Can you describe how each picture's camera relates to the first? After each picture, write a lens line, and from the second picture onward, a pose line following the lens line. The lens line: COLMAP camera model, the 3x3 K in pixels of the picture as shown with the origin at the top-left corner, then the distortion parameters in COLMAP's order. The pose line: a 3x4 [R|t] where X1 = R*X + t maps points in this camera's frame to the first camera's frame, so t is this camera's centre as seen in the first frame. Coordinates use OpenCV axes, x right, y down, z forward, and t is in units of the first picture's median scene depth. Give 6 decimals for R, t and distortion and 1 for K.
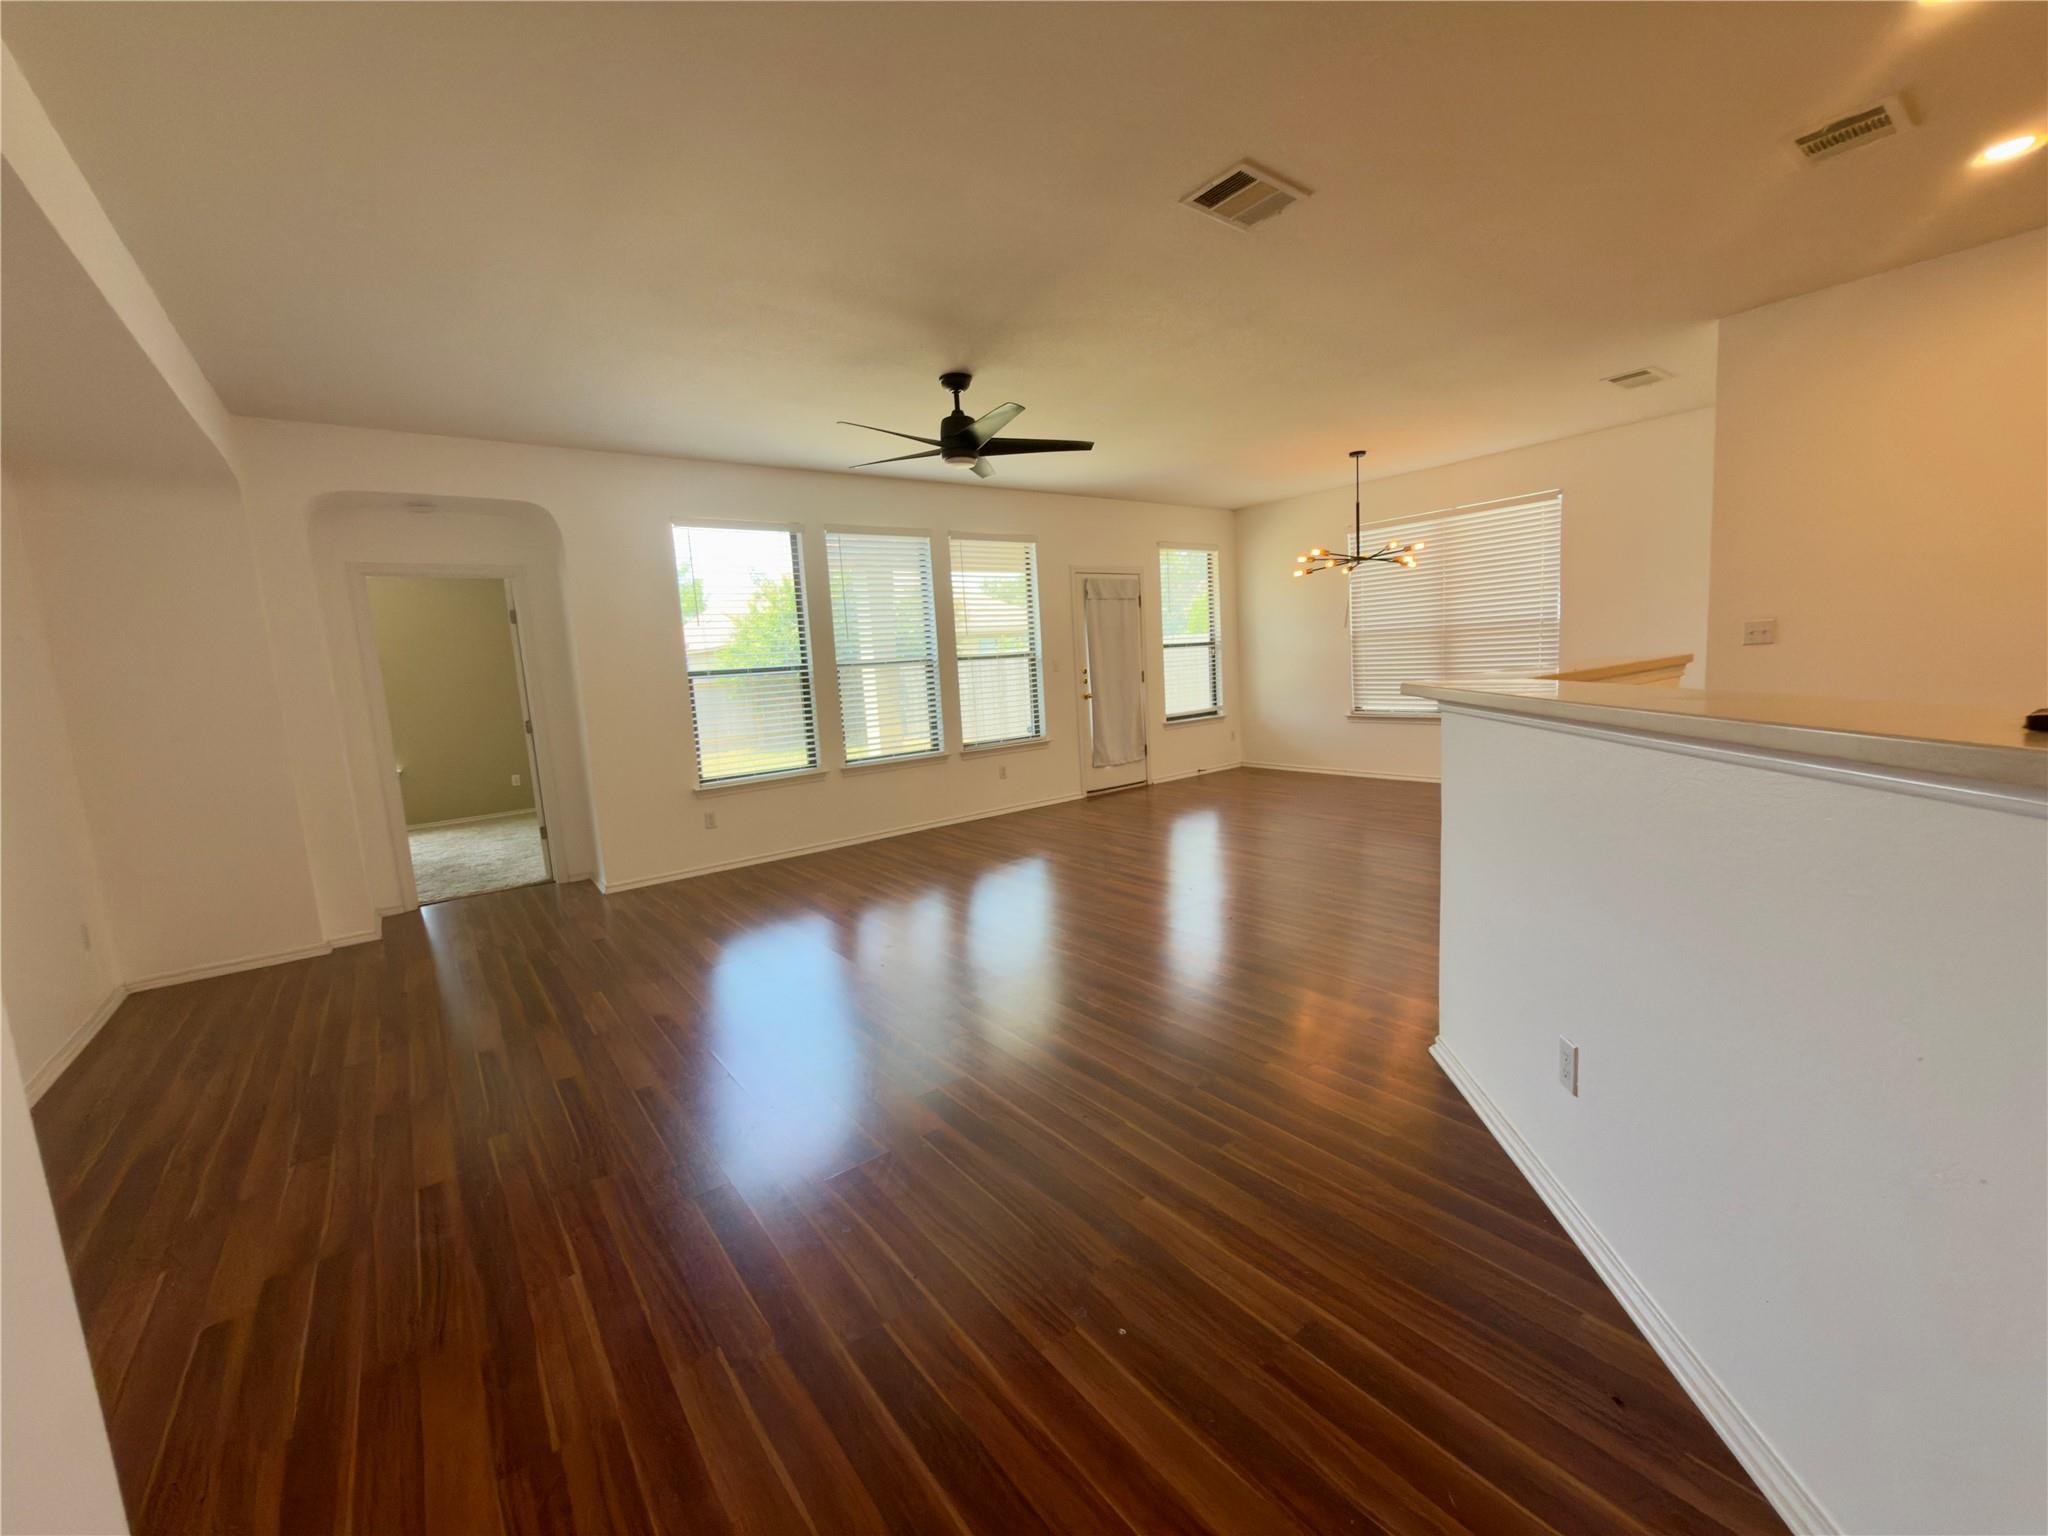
lens RADIAL K [[820.9, 0, 1032.6], [0, 820.9, 770.3], [0, 0, 1]] dist [0.004069, 0.000754]
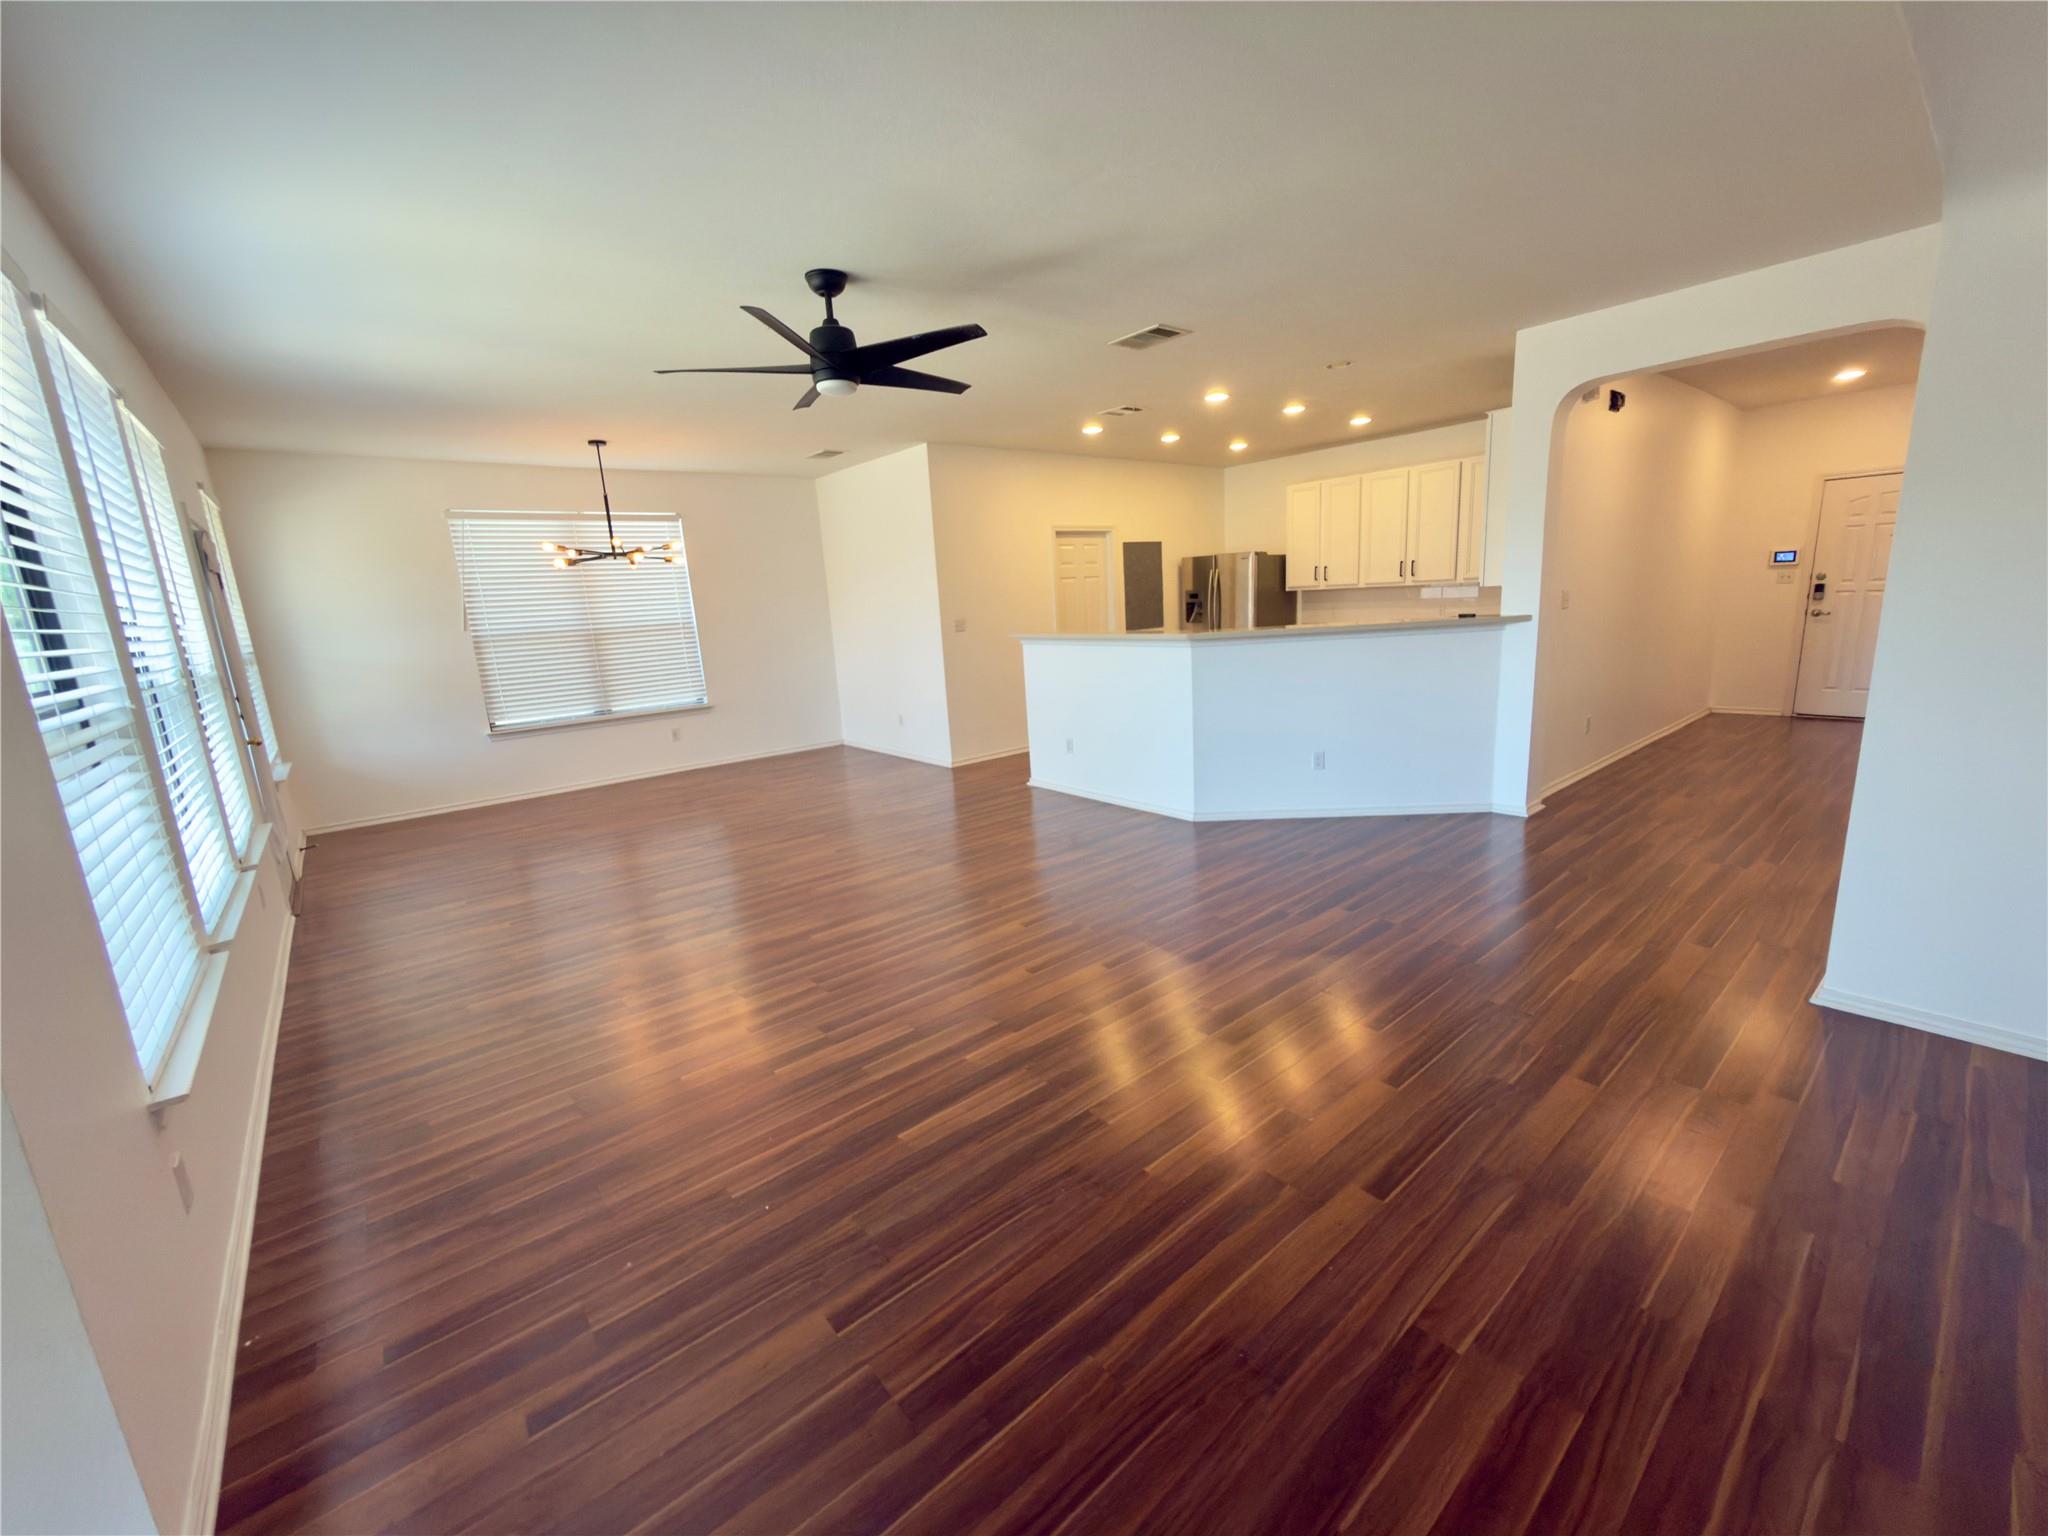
lens RADIAL K [[820.9, 0, 1025.8], [0, 820.9, 764.1], [0, 0, 1]] dist [0.004069, 0.000754]
pose [[-0.035731, -0.142090, 0.989209, -0.568423], [0.195040, 0.969815, 0.146349, -0.062284], [-0.980144, 0.198165, -0.006940, 0.549224]]
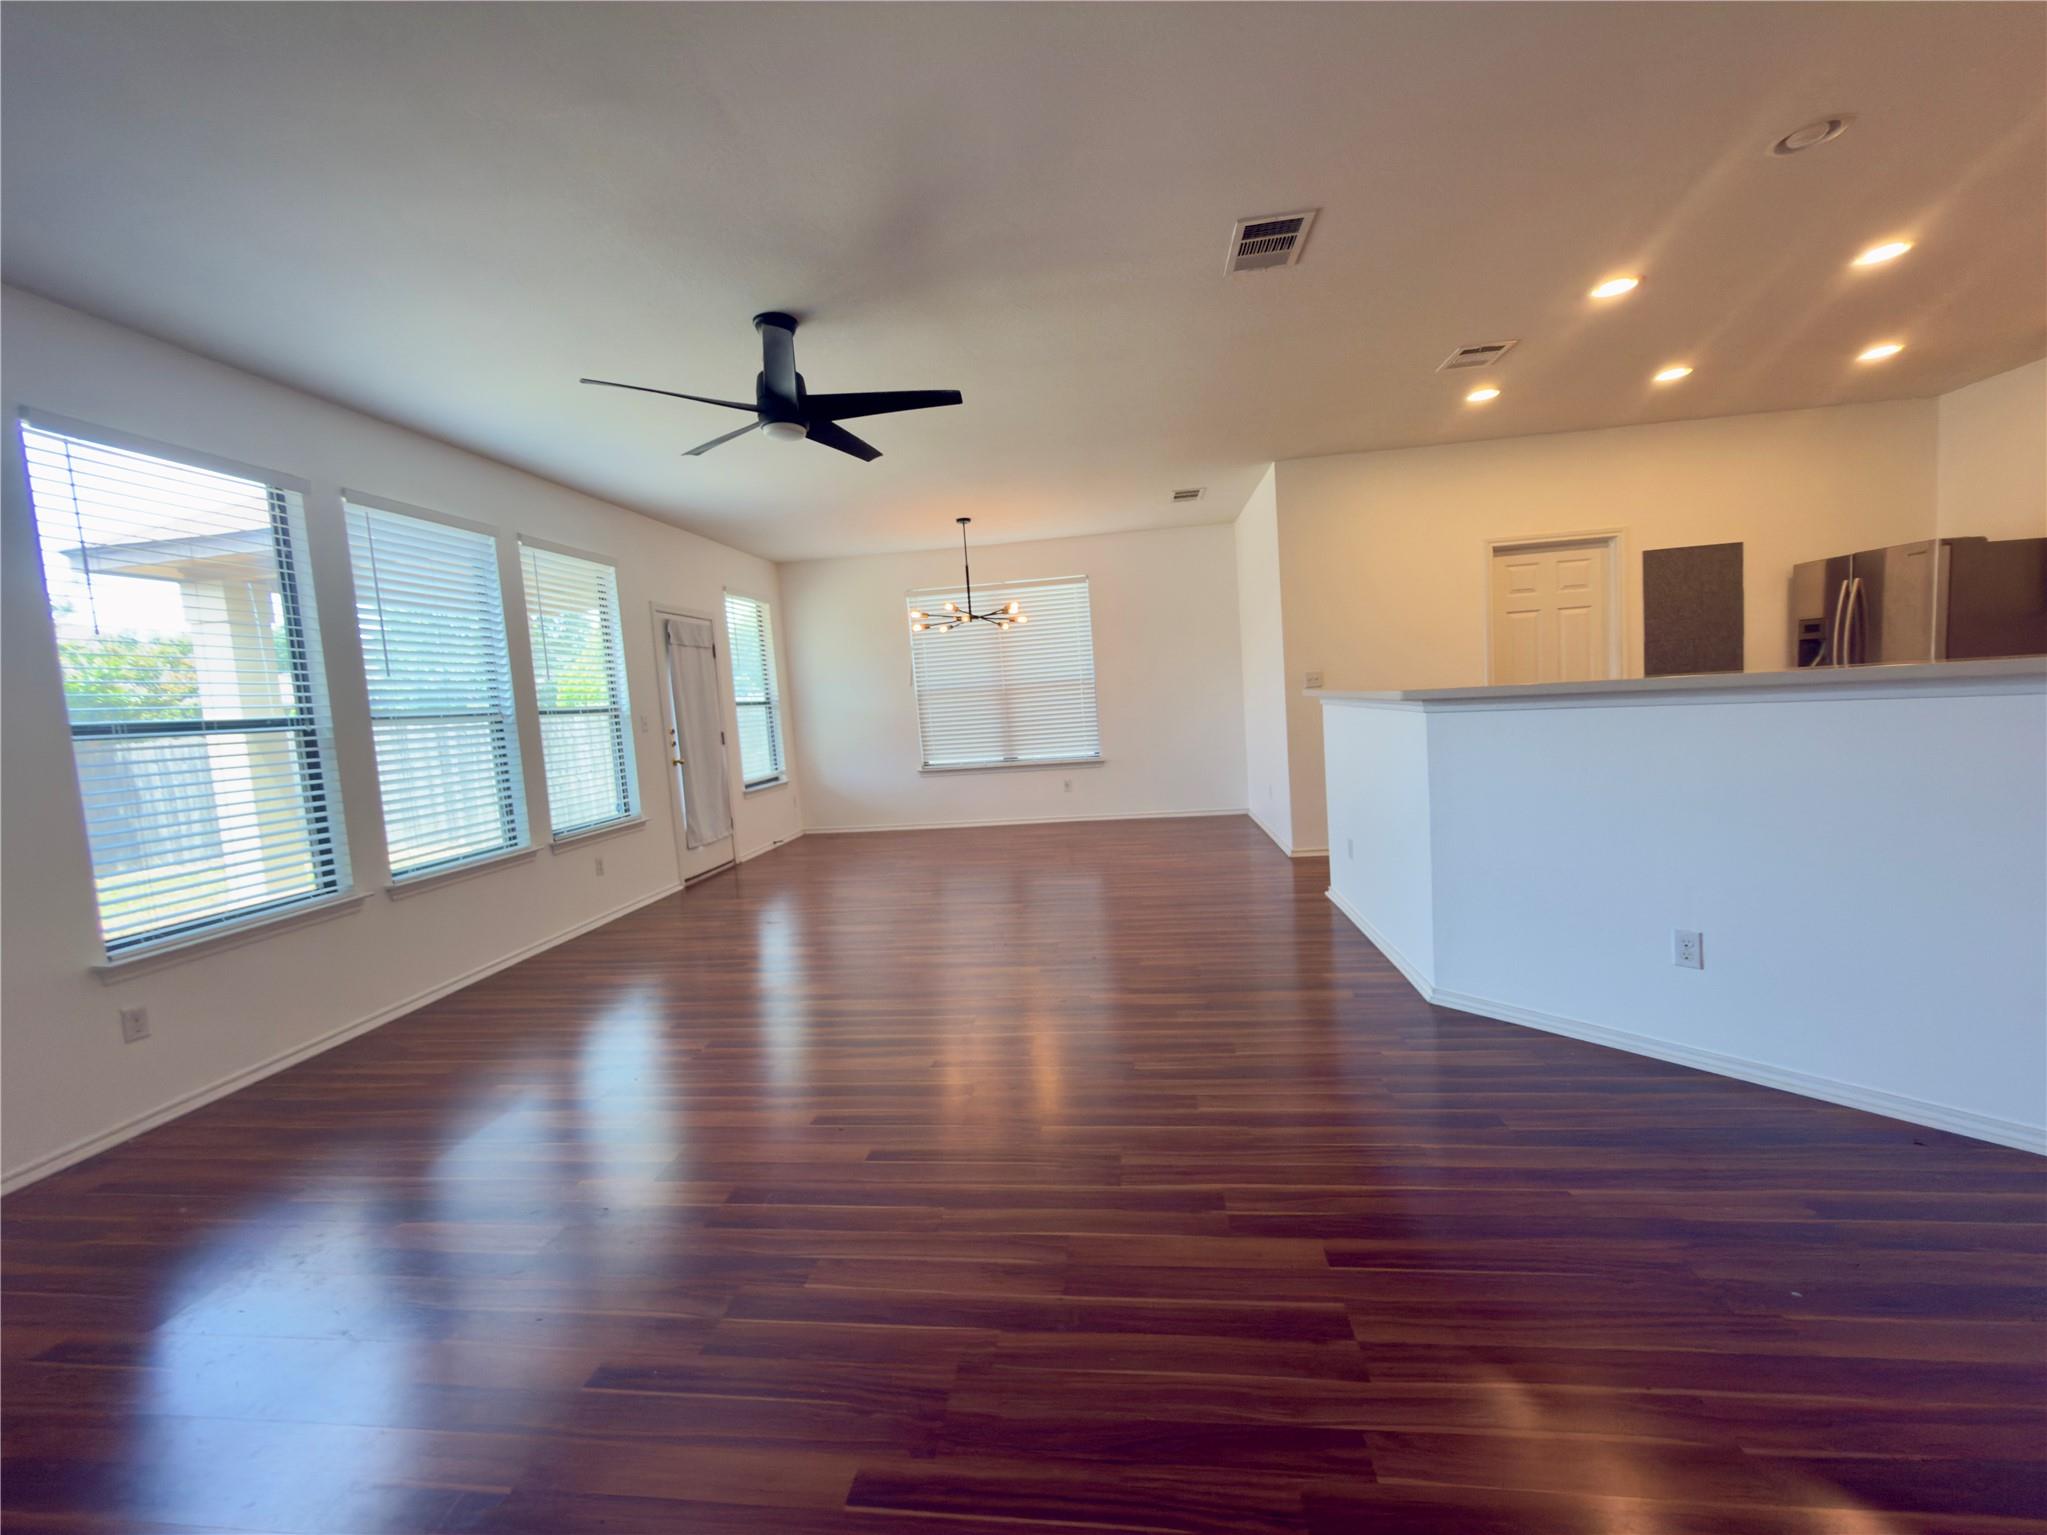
lens RADIAL K [[820.5, 0, 1026.6], [0, 820.5, 770.3], [0, 0, 1]] dist [0.004069, 0.000754]
pose [[0.703832, -0.051754, 0.708478, -0.295508], [0.122365, 0.991267, -0.049151, -0.000700], [-0.699748, 0.121287, 0.704019, 0.213322]]
